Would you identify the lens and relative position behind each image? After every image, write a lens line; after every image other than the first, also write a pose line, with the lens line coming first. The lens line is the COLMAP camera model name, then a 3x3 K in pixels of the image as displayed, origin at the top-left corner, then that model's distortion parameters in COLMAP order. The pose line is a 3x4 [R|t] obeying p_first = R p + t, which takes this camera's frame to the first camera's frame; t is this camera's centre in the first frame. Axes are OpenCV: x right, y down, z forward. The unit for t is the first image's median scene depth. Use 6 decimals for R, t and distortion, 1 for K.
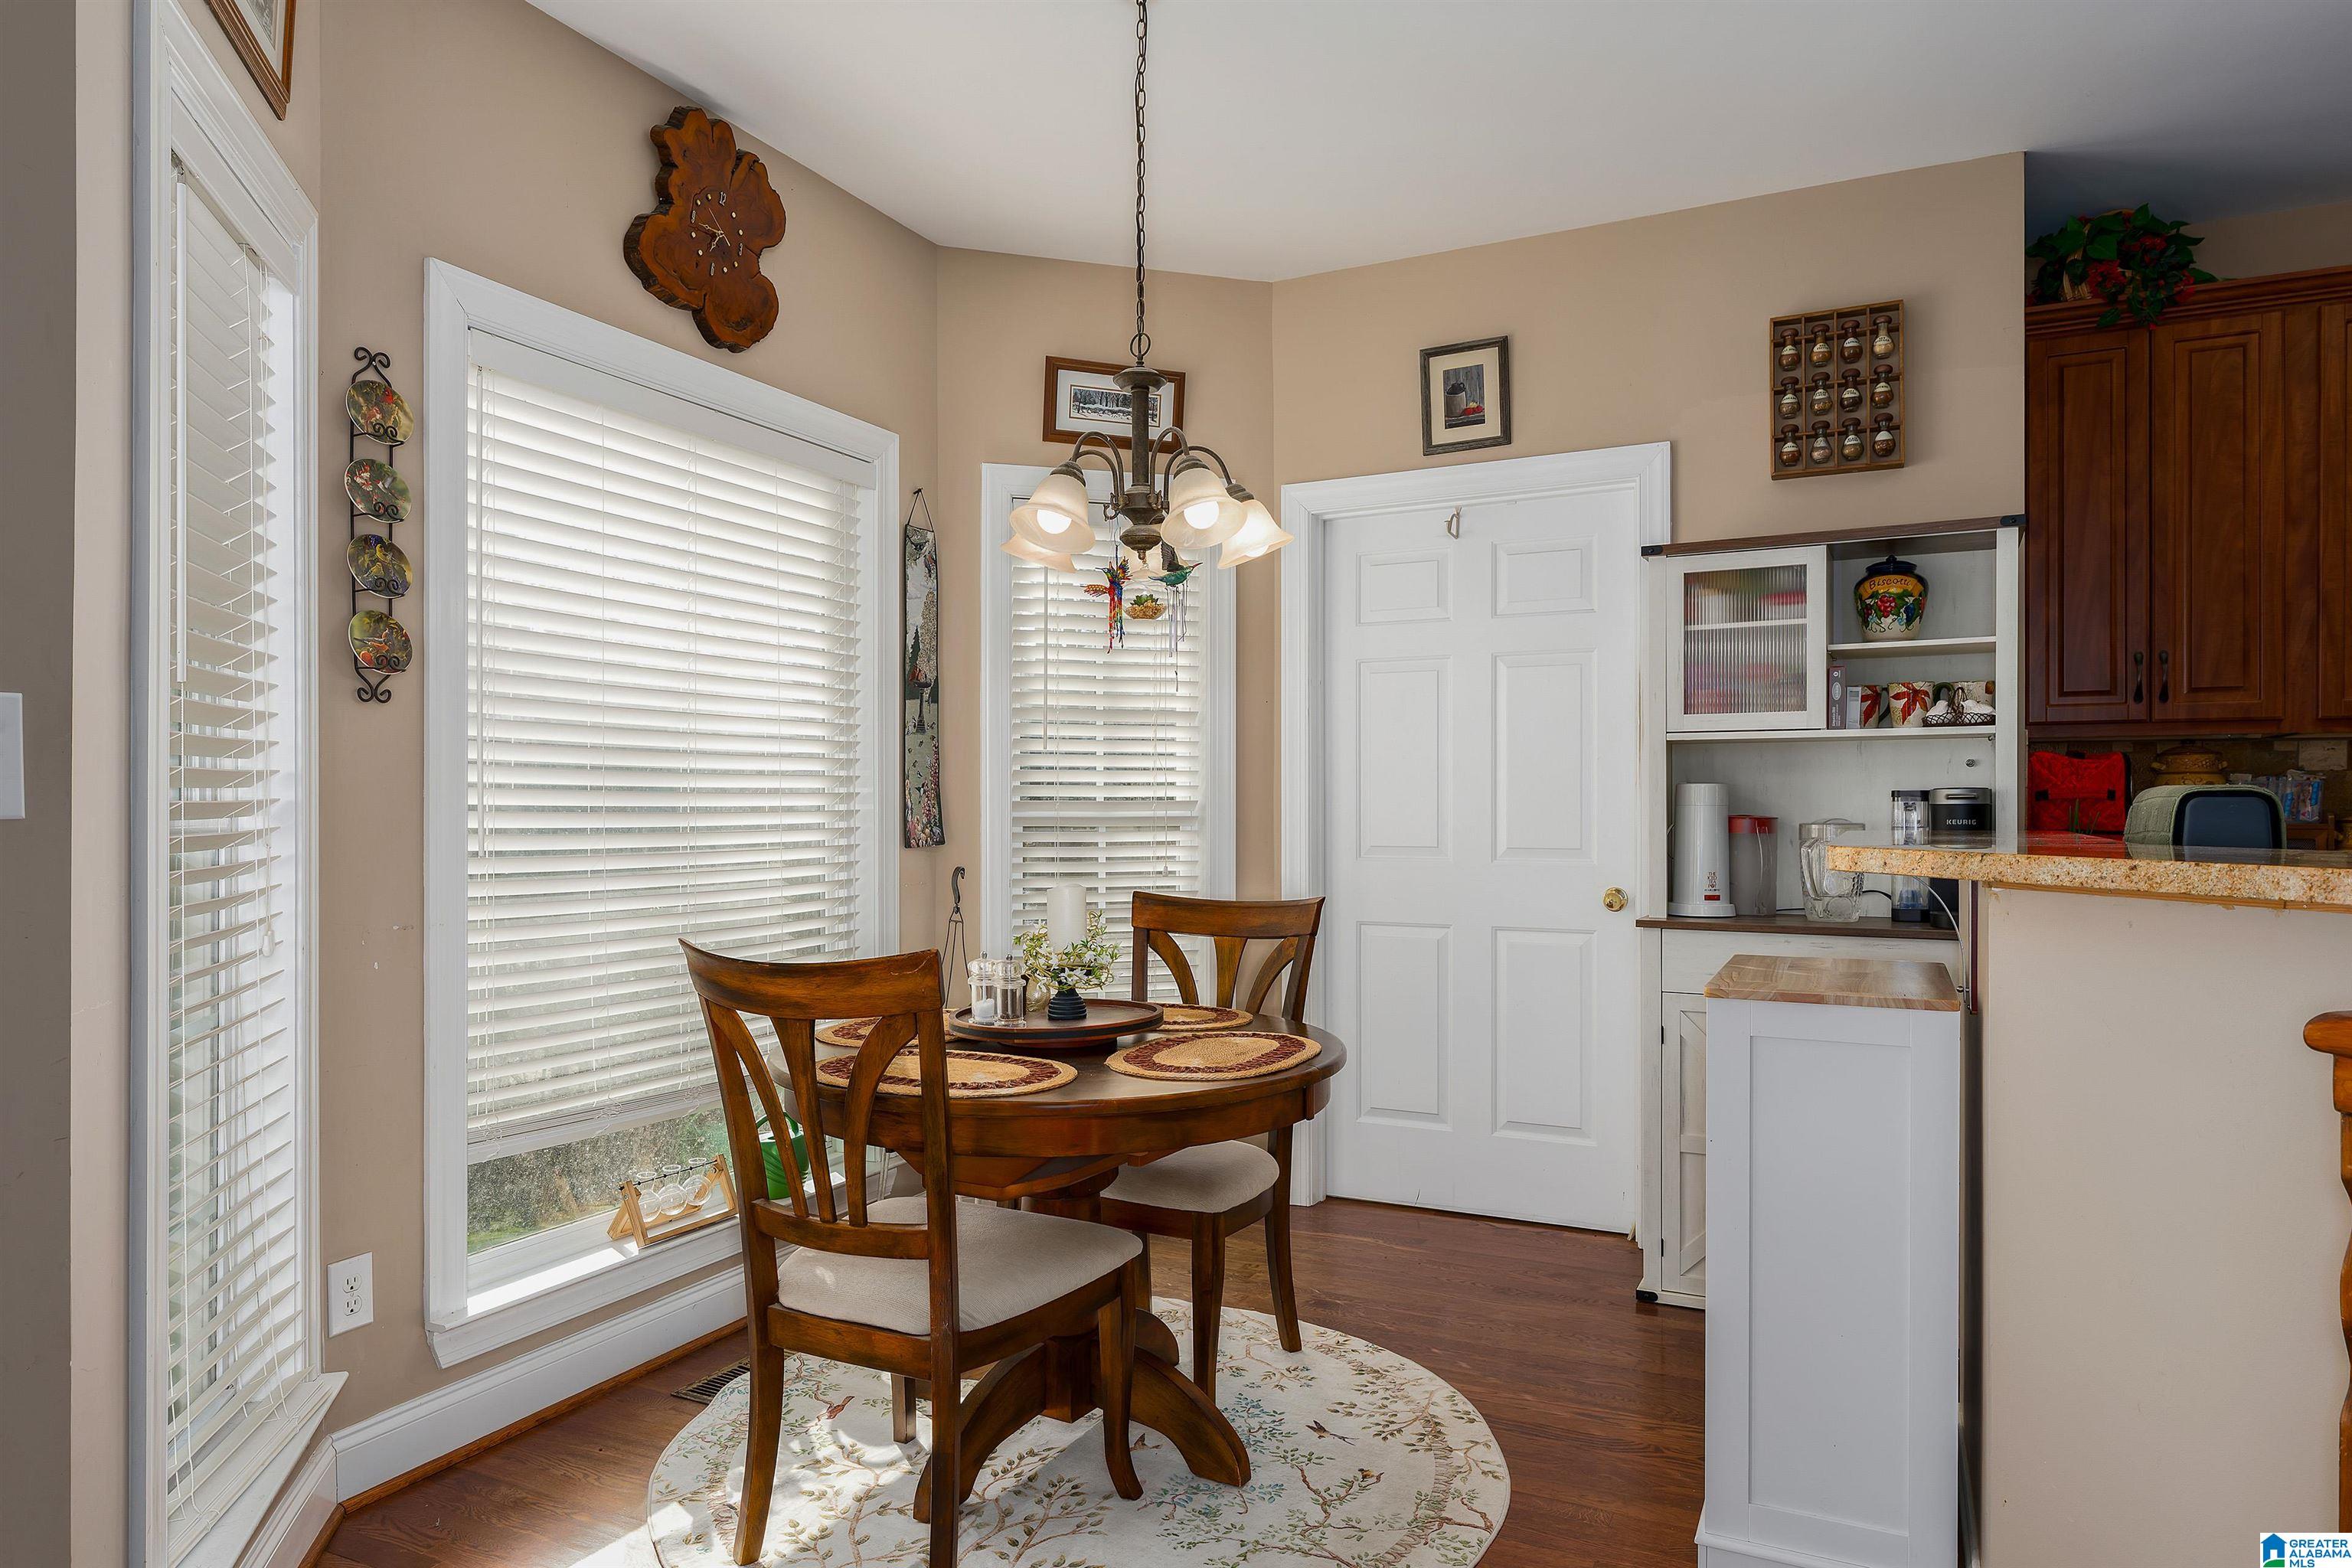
lens RADIAL K [[1425.1, 0, 1176.0], [0, 1425.1, 788.0], [0, 0, 1]] dist [0.003481, 0.000390]
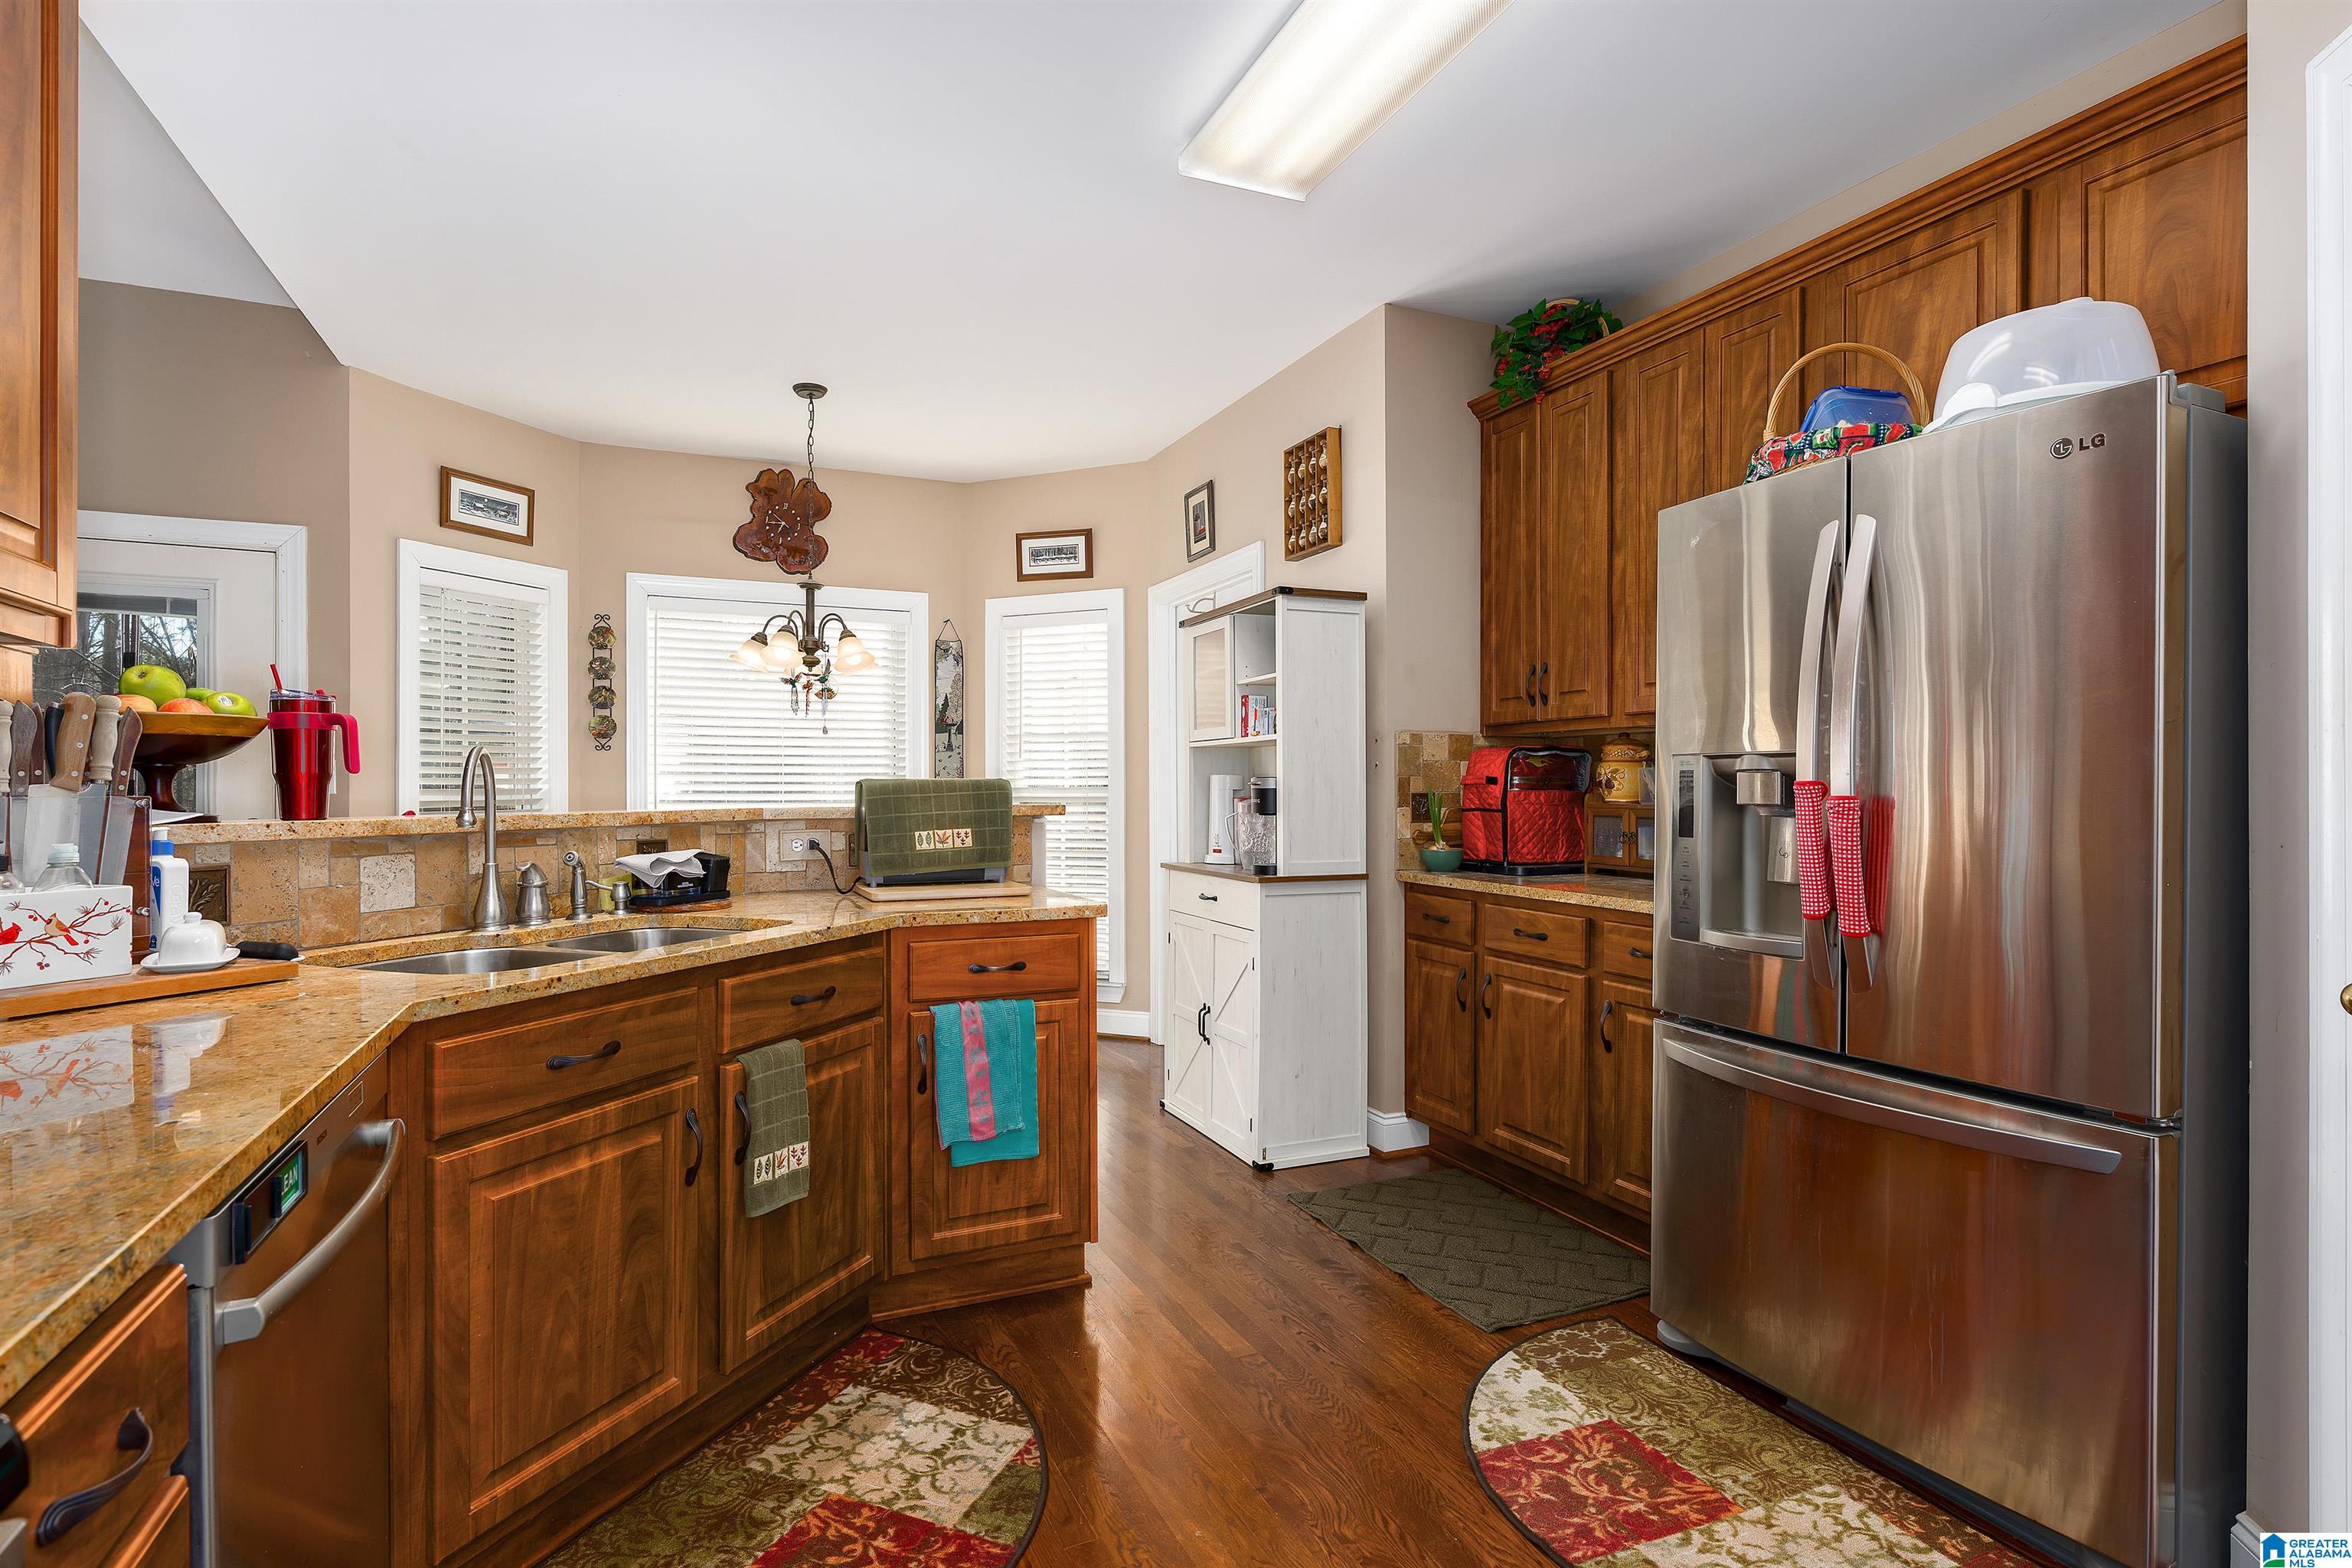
lens RADIAL K [[1193.0, 0, 1174.3], [0, 1193.0, 790.1], [0, 0, 1]] dist [0.000173, 0.000027]
pose [[0.771466, -0.004330, -0.636256, 1.112370], [0.009155, 0.999949, 0.004295, 0.008822], [0.636205, -0.009139, 0.771466, -0.011317]]
